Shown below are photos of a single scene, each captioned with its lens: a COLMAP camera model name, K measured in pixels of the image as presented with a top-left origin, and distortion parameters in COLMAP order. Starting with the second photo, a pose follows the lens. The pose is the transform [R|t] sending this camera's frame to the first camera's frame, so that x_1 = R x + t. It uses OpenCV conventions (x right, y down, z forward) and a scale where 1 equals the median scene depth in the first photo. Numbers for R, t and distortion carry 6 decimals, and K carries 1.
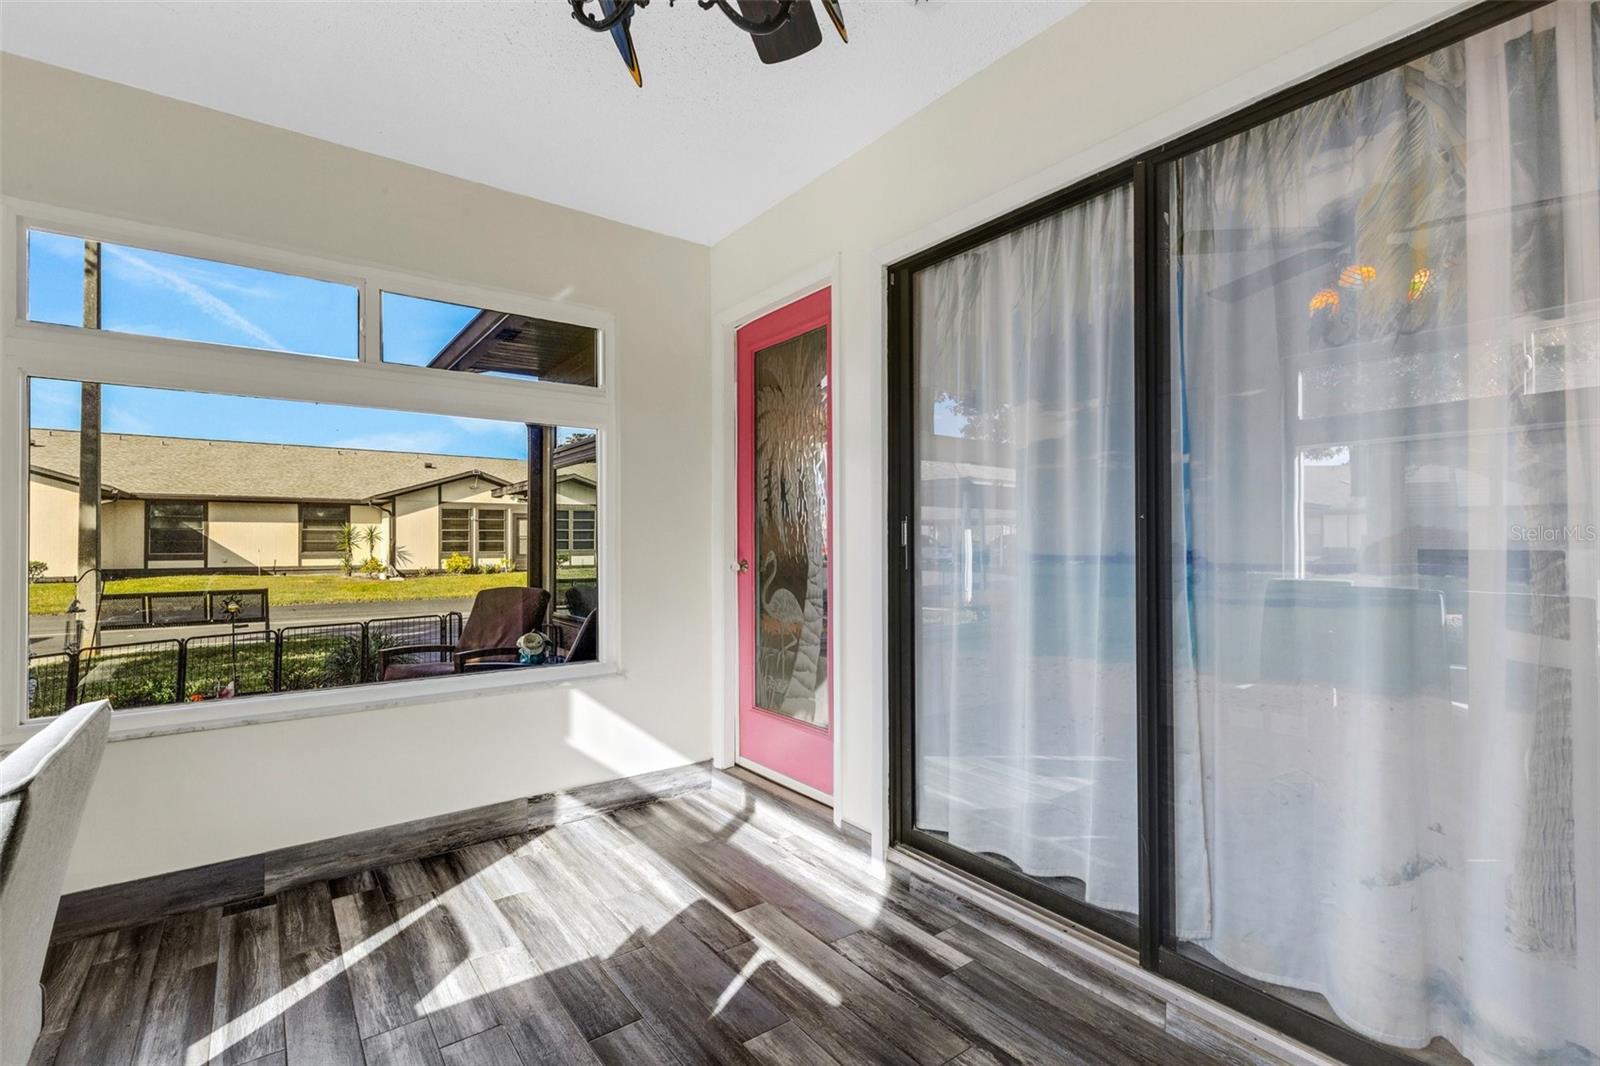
lens RADIAL K [[737.7, 0, 801.0], [0, 737.7, 532.8], [0, 0, 1]] dist [0.014121, -0.001141]
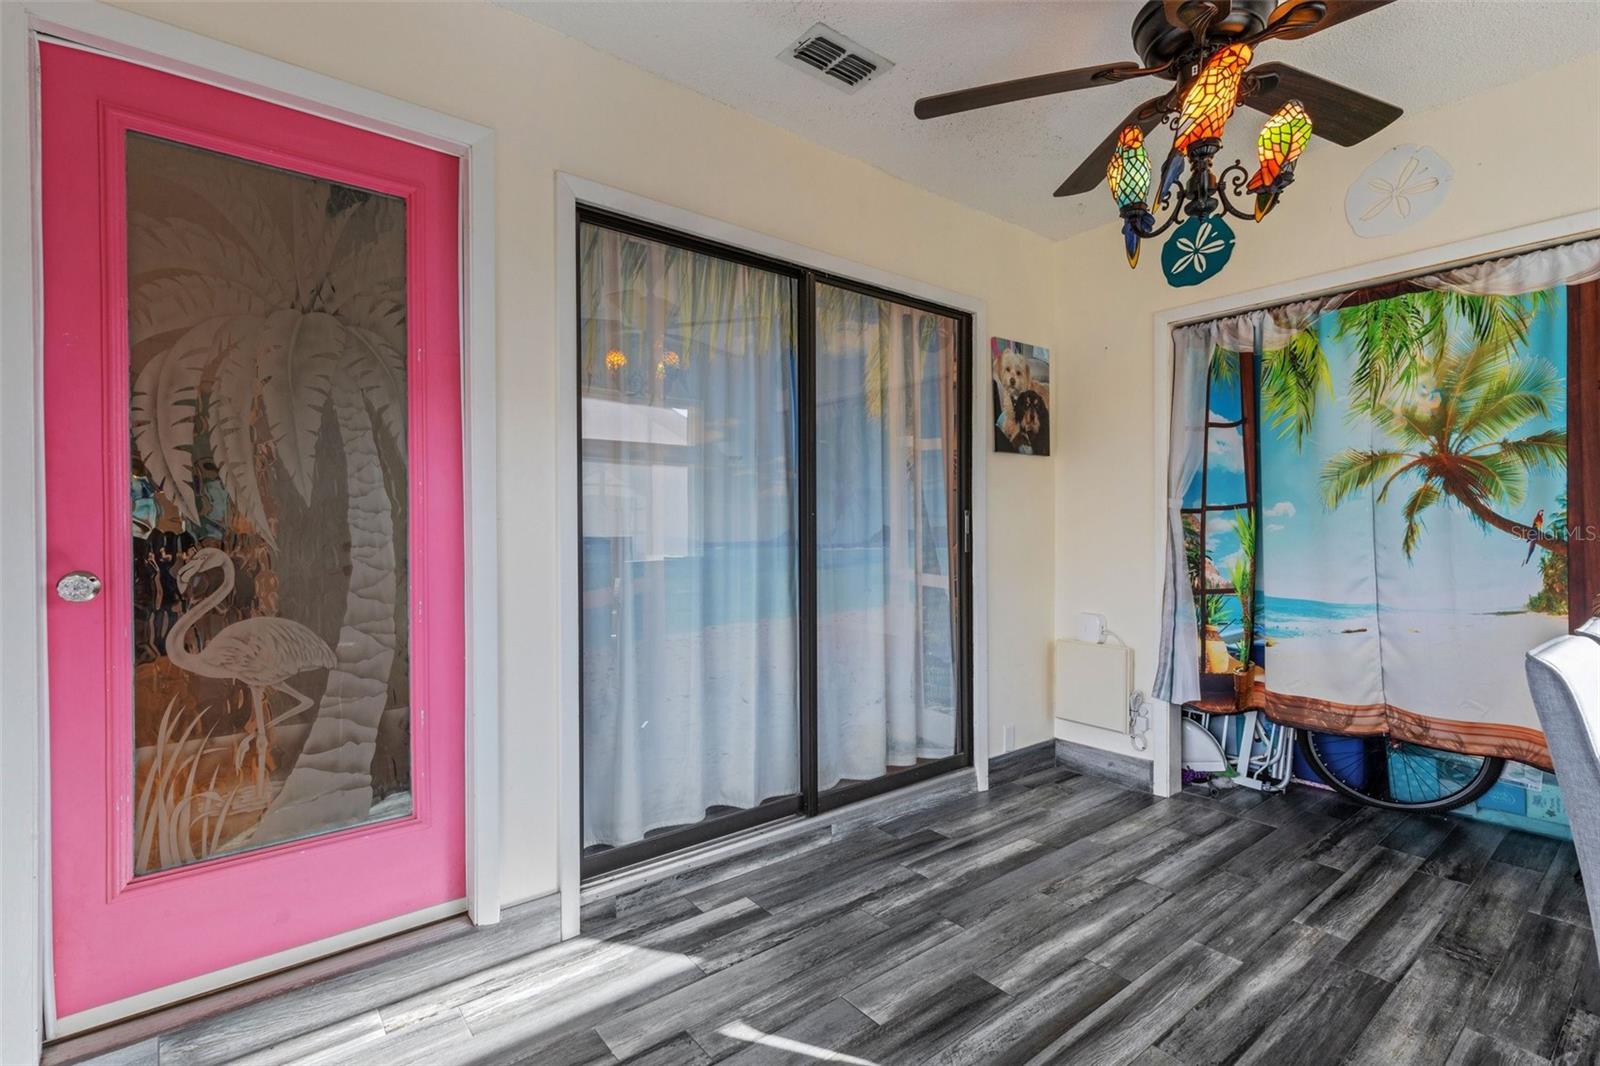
lens RADIAL K [[734.0, 0, 801.4], [0, 734.0, 530.0], [0, 0, 1]] dist [0.018733, -0.000239]
pose [[-0.031961, 0.004717, 0.999478, -0.867120], [-0.009542, 0.999942, -0.005025, 0.015504], [-0.999444, -0.009697, -0.031914, 0.915472]]
